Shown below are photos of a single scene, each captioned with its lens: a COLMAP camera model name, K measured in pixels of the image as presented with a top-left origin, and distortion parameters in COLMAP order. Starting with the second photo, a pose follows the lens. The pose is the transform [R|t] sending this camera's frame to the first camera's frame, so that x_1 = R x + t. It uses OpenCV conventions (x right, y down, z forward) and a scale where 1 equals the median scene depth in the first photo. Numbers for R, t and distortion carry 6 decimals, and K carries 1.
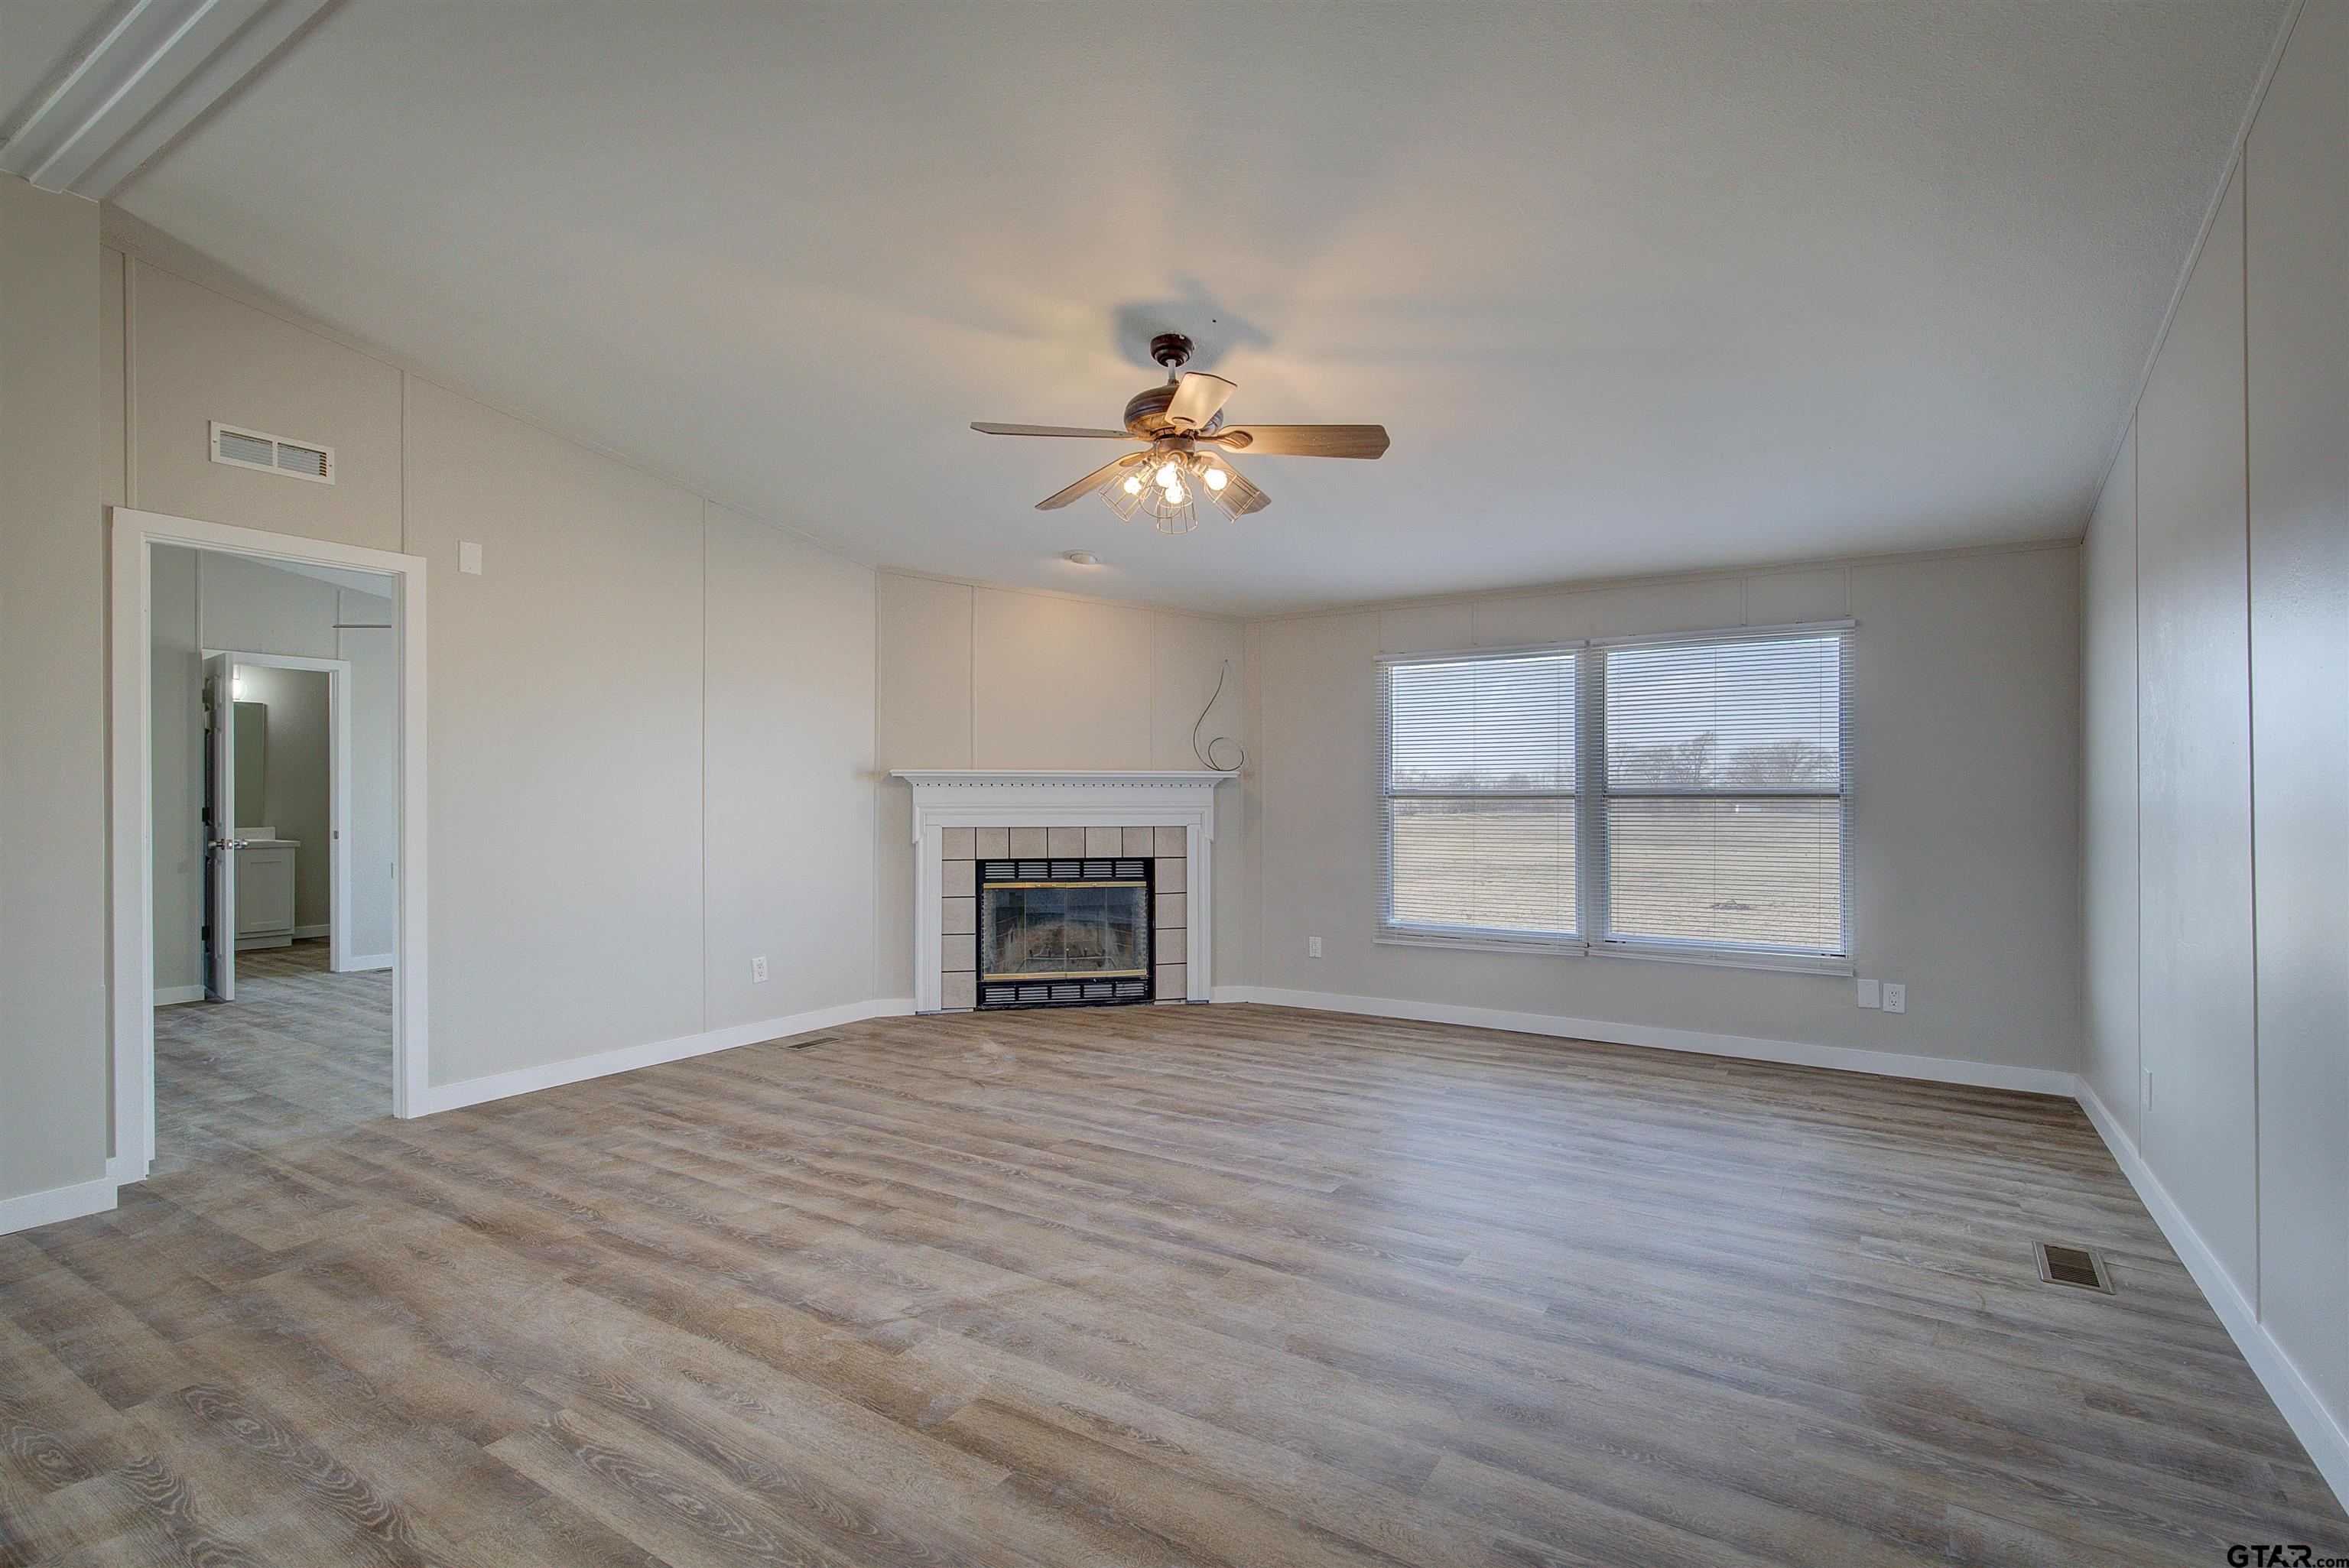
lens RADIAL K [[1065.6, 0, 1215.8], [0, 1065.6, 794.9], [0, 0, 1]] dist [0.000757, 0.000195]
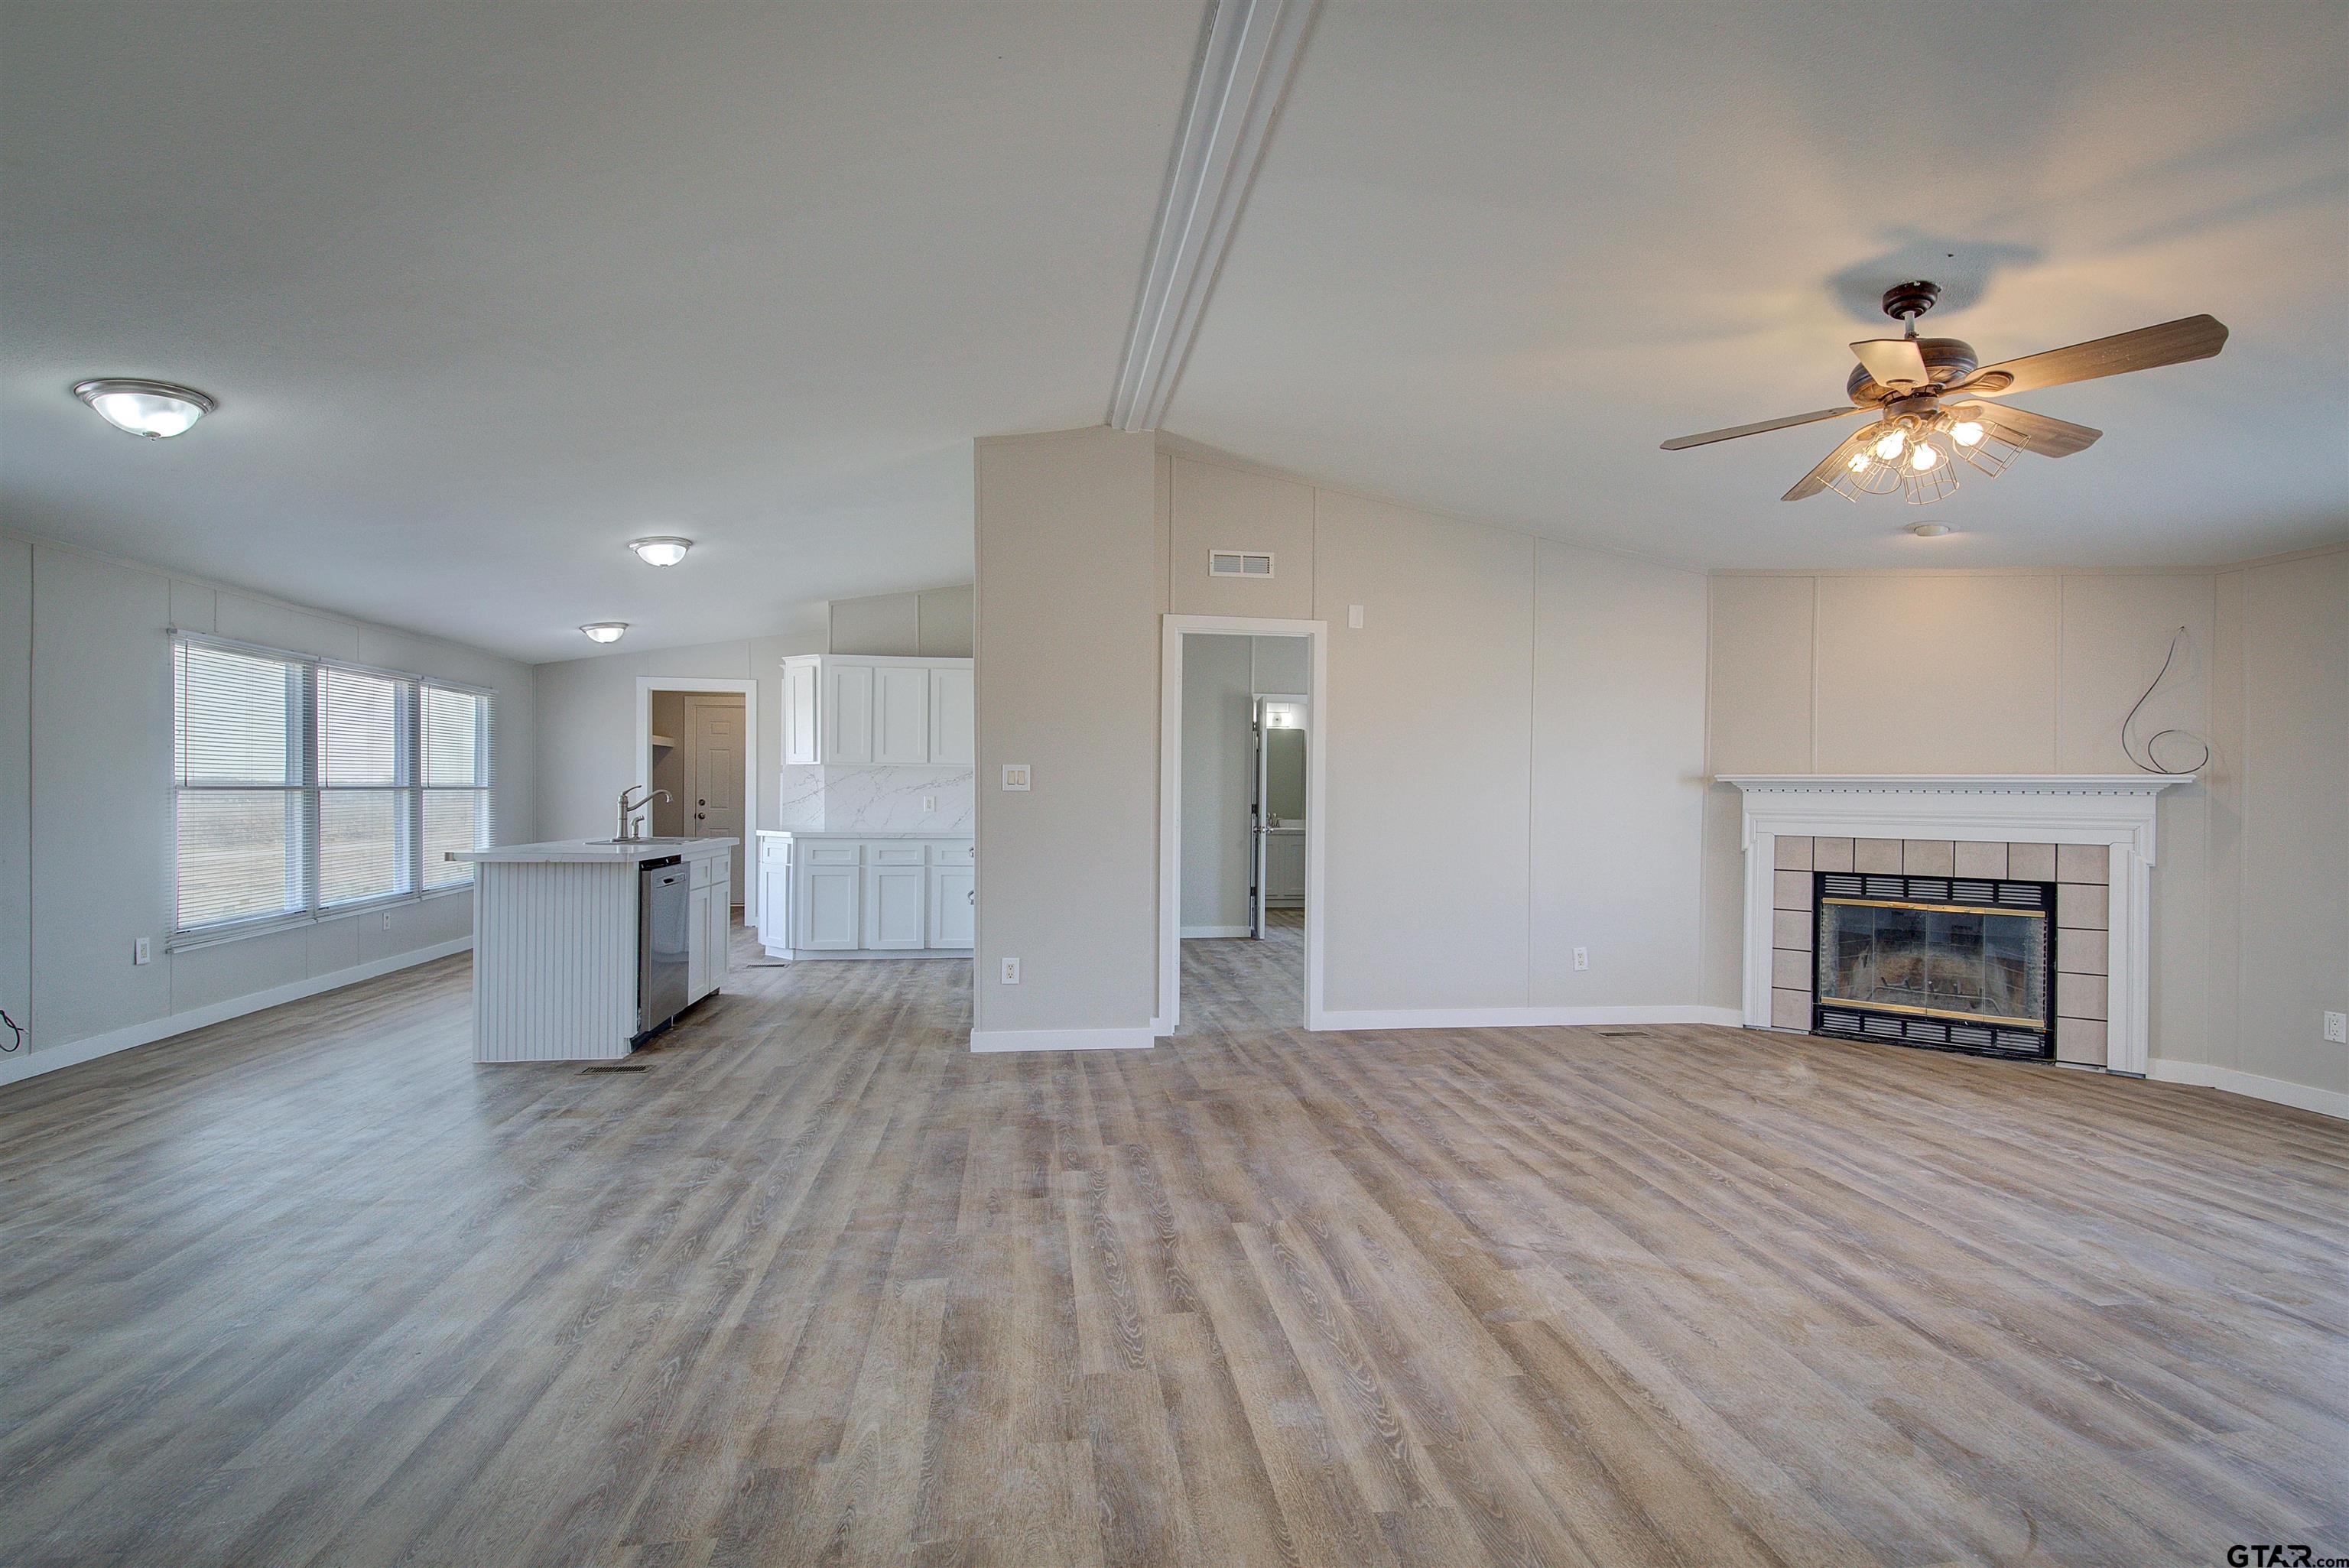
lens RADIAL K [[1106.5, 0, 1236.3], [0, 1106.5, 798.3], [0, 0, 1]] dist [-0.000118, 0.000027]
pose [[0.666317, 0.010202, -0.745599, 0.202733], [-0.012770, 0.999916, 0.002270, 0.001803], [0.745559, 0.008009, 0.666391, -0.020754]]
